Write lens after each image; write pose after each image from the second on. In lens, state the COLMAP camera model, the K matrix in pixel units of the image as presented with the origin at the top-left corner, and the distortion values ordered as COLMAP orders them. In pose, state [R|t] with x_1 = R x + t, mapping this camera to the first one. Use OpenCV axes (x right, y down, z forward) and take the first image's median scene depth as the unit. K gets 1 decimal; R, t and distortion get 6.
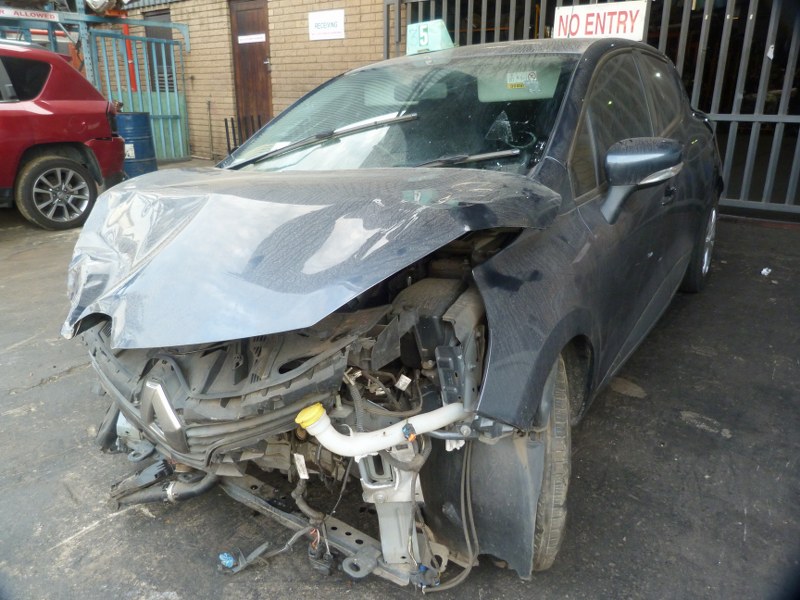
lens RADIAL K [[596.1, 0, 400.0], [0, 596.1, 300.0], [0, 0, 1]] dist [-0.003270, -0.004807]
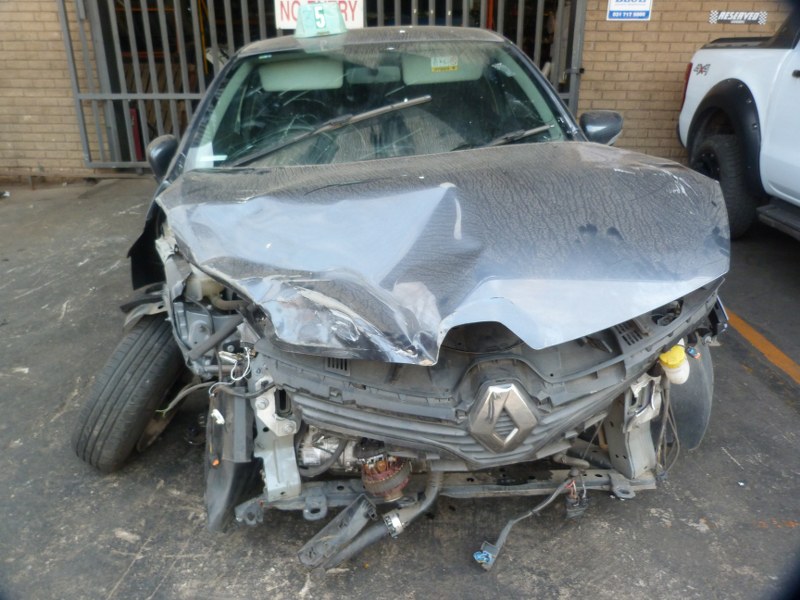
lens RADIAL K [[596.1, 0, 400.0], [0, 596.1, 300.0], [0, 0, 1]] dist [-0.003270, -0.004807]
pose [[0.787739, -0.221580, 0.574778, -0.526580], [0.209168, 0.973844, 0.088755, -0.054496], [-0.579411, 0.050309, 0.813482, 0.158570]]
